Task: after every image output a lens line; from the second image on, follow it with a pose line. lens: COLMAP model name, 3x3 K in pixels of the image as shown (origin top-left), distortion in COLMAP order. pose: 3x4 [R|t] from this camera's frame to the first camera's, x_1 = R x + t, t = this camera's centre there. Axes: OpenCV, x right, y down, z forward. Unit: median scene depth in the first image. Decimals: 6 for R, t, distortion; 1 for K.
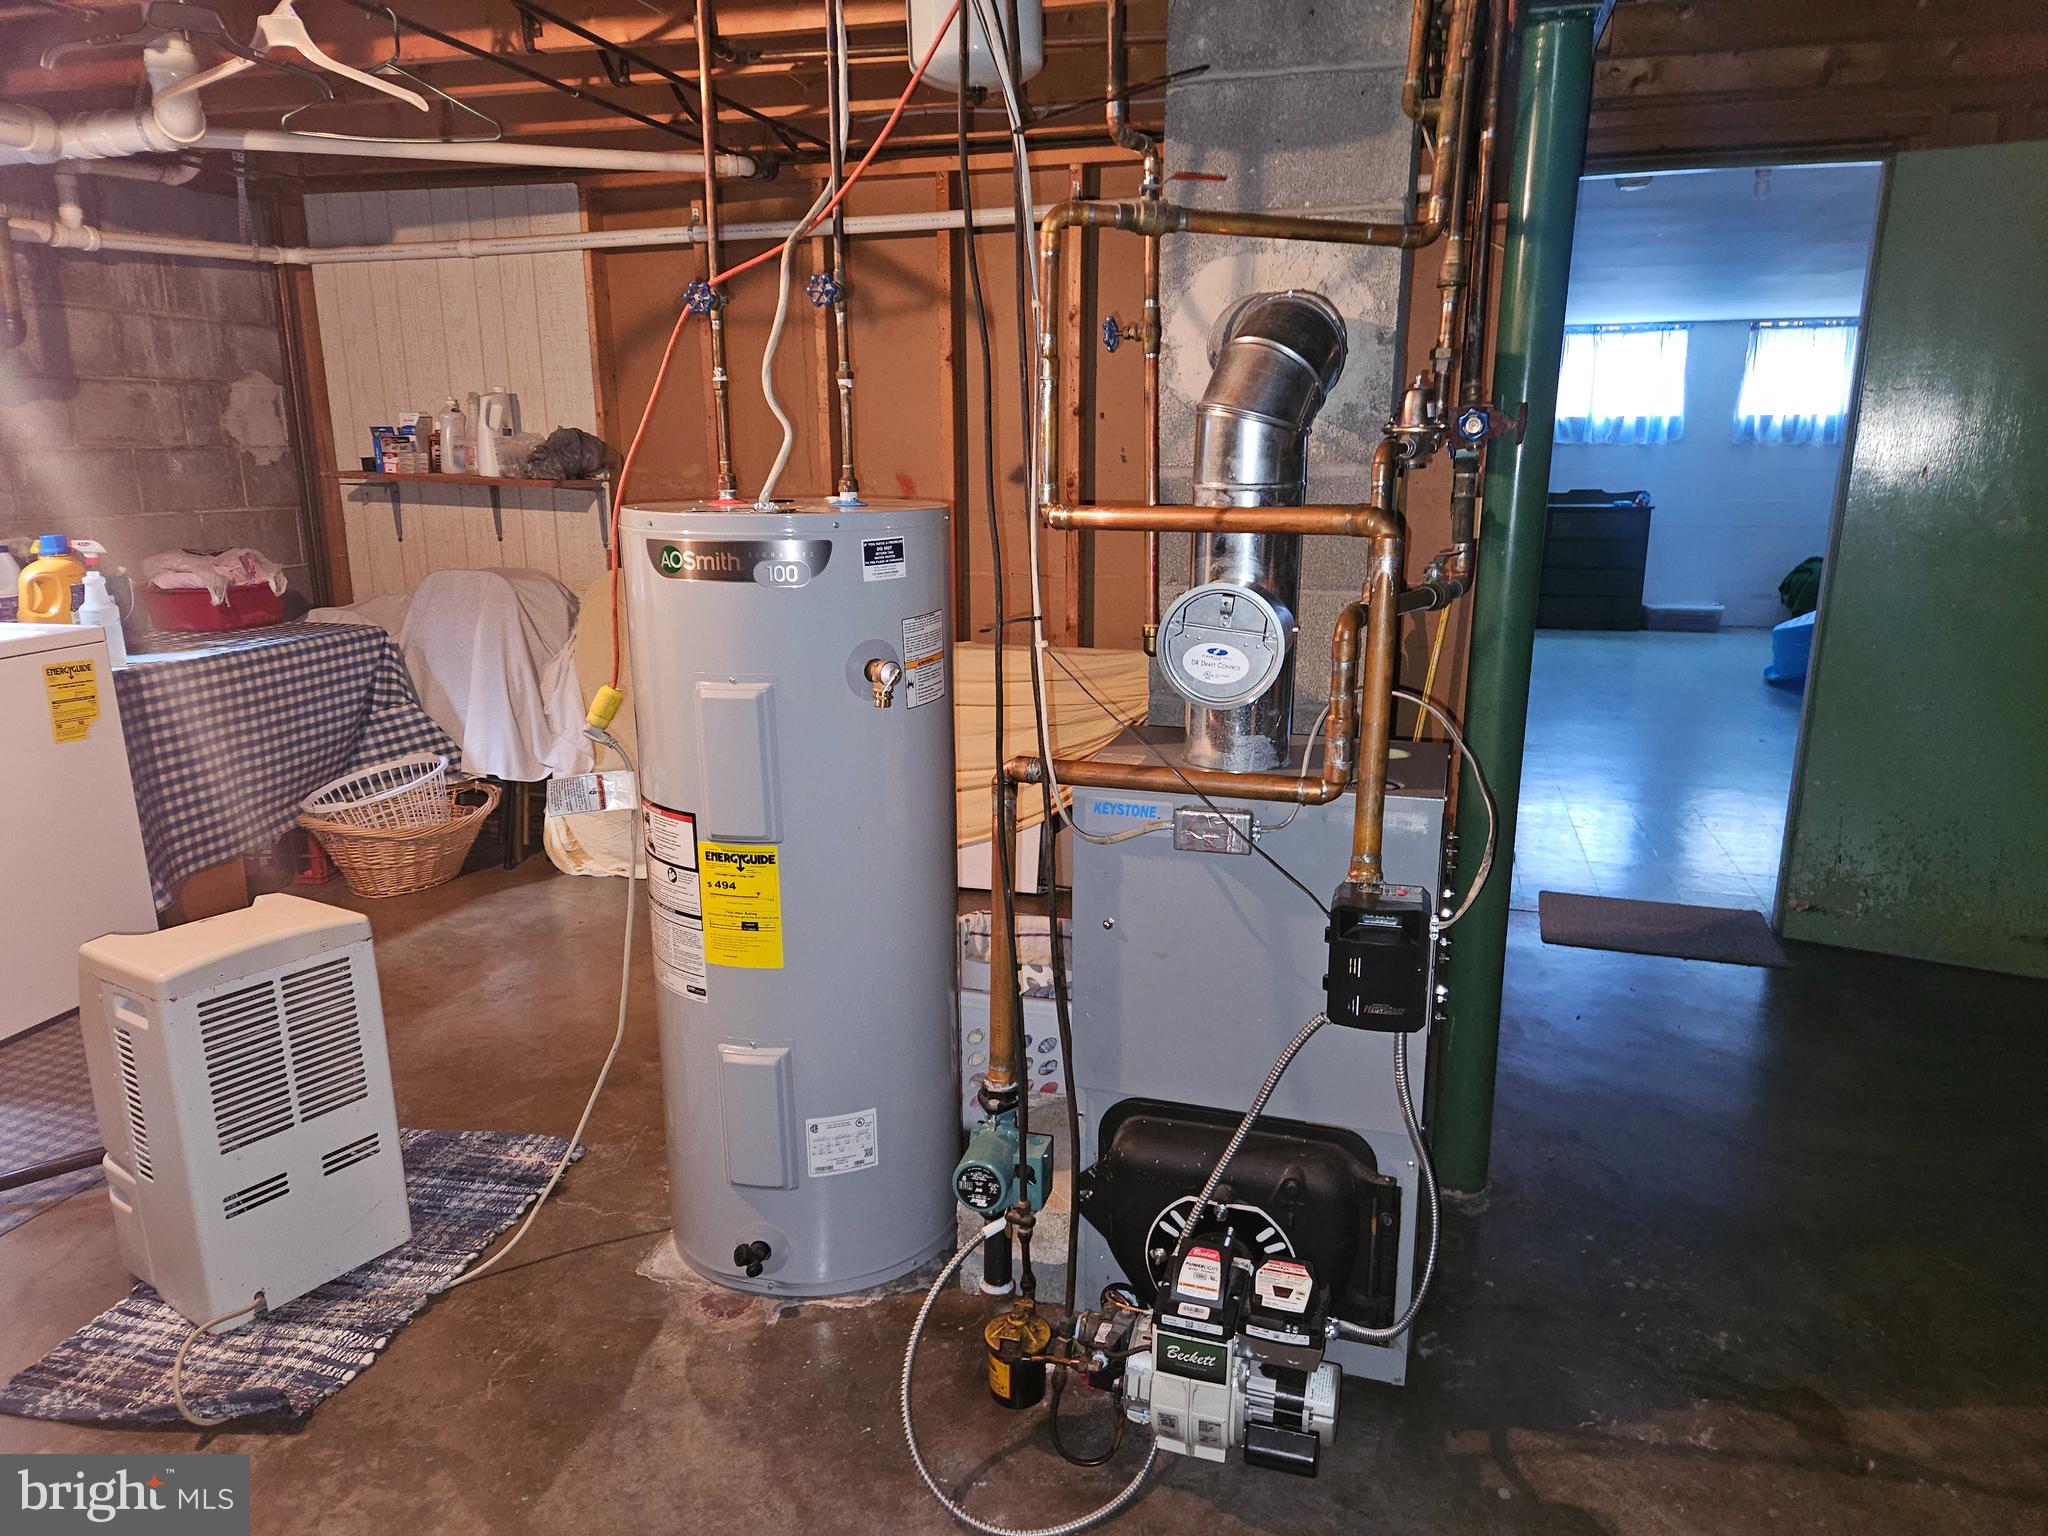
lens RADIAL K [[1348.0, 0, 1012.0], [0, 1348.0, 770.2], [0, 0, 1]] dist [0.067119, -0.053830]
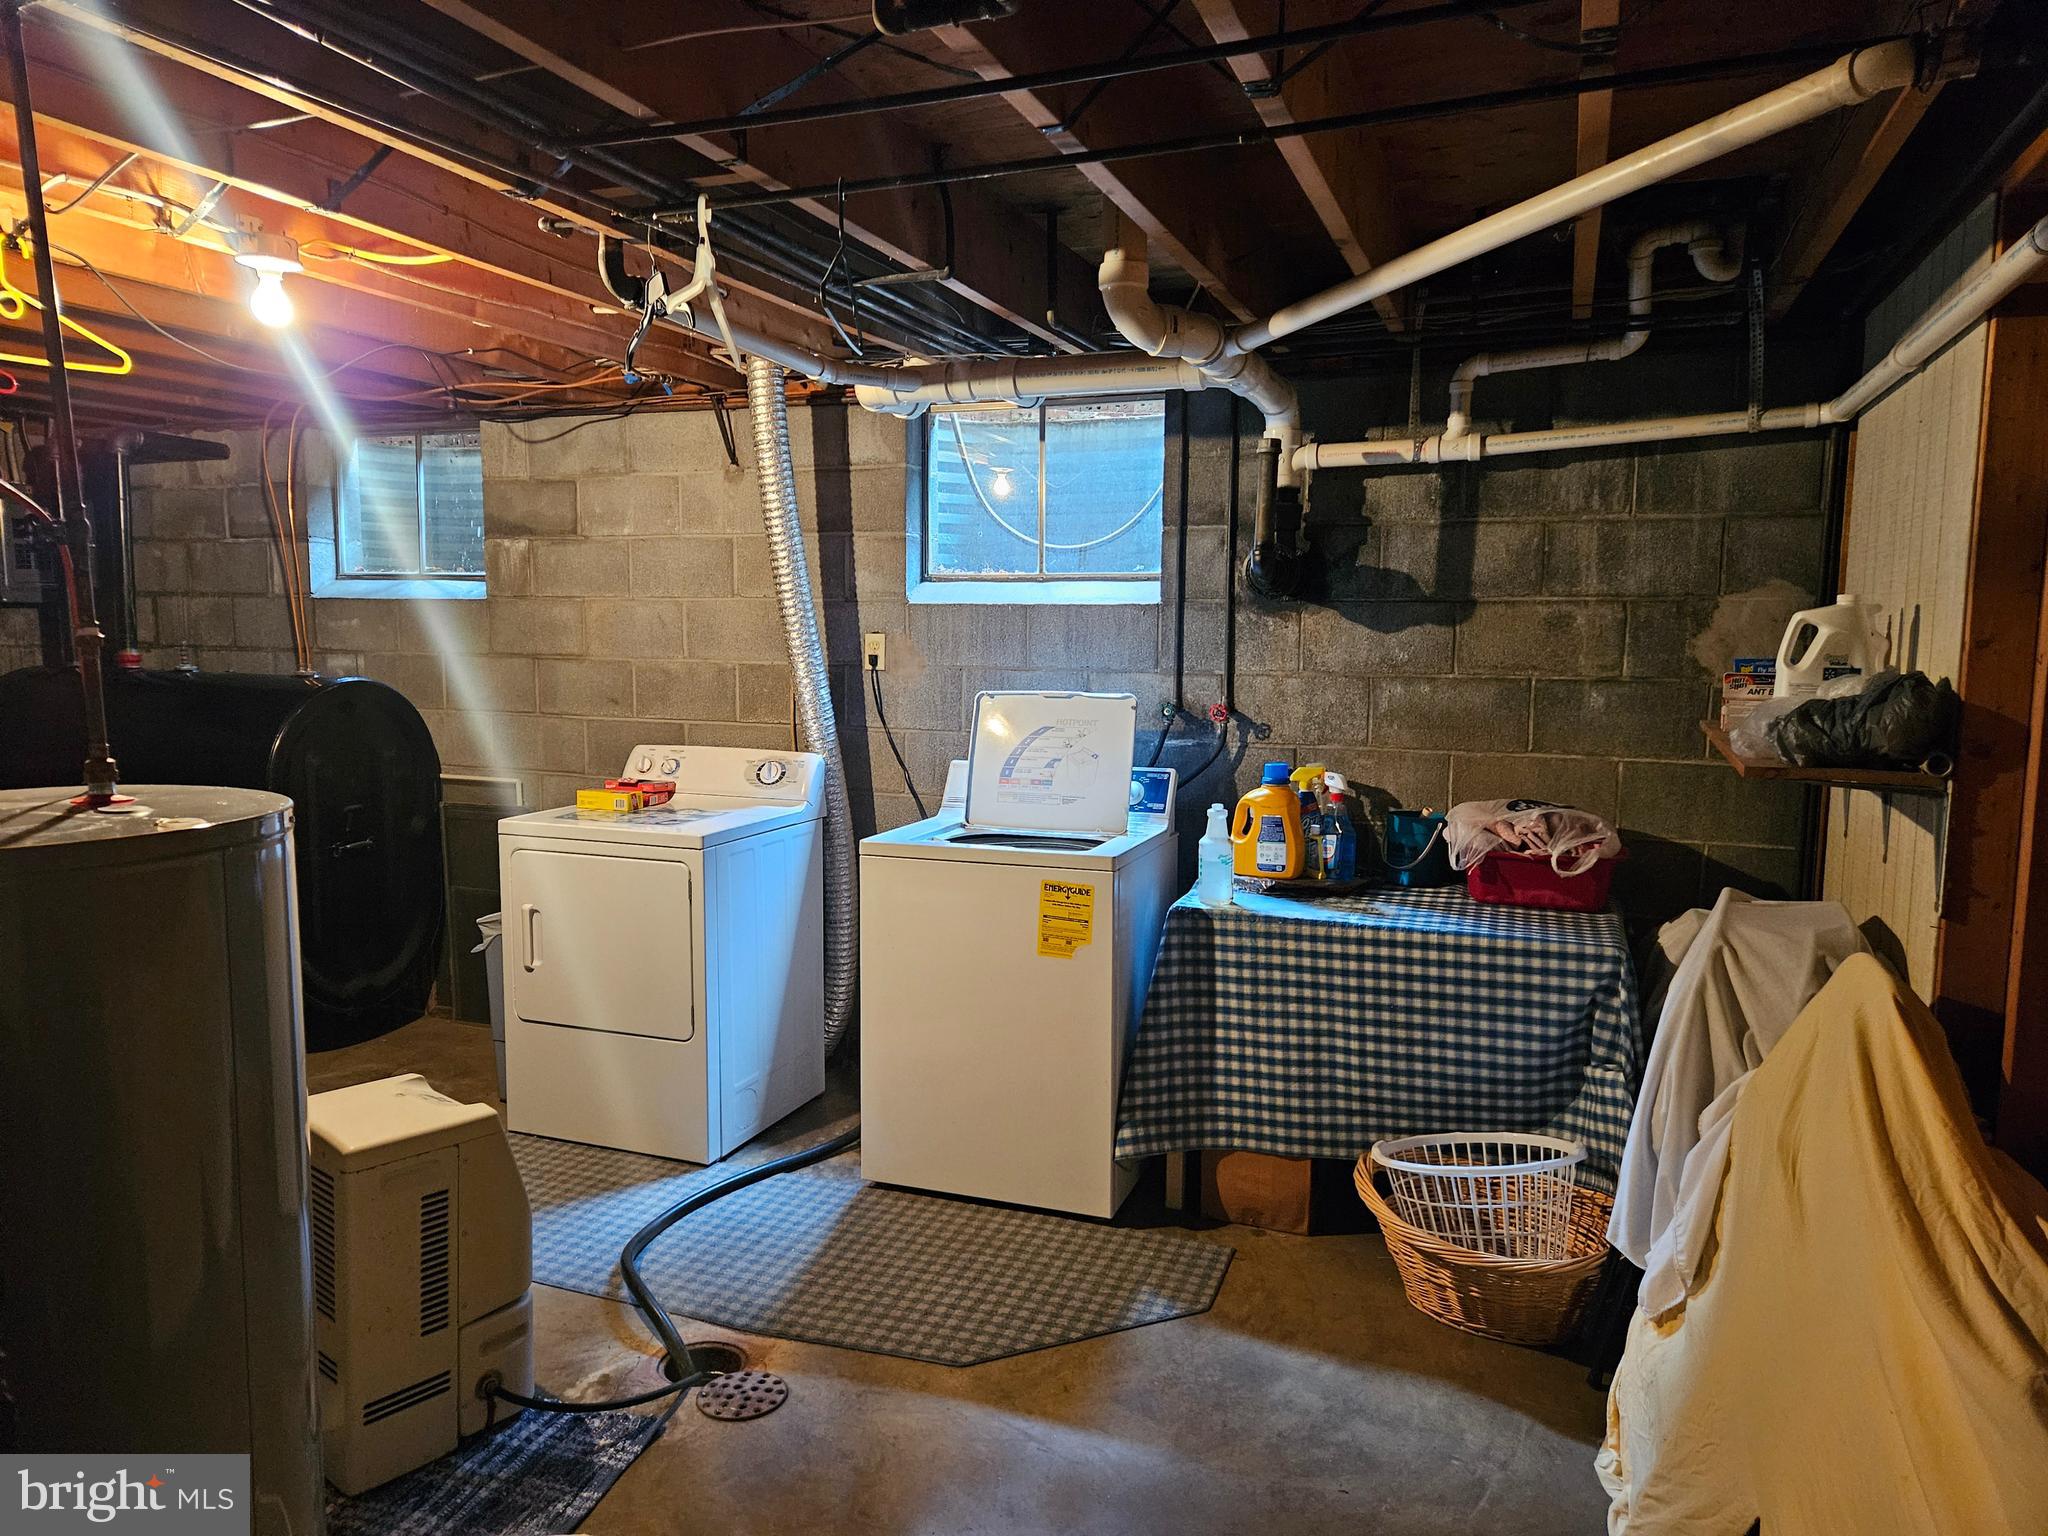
lens RADIAL K [[1348.0, 0, 1012.0], [0, 1348.0, 770.2], [0, 0, 1]] dist [0.067119, -0.053830]
pose [[-0.088657, 0.108393, -0.990147, 0.227266], [-0.243091, 0.961648, 0.127039, -0.209226], [0.965943, 0.251959, -0.058908, 0.757156]]
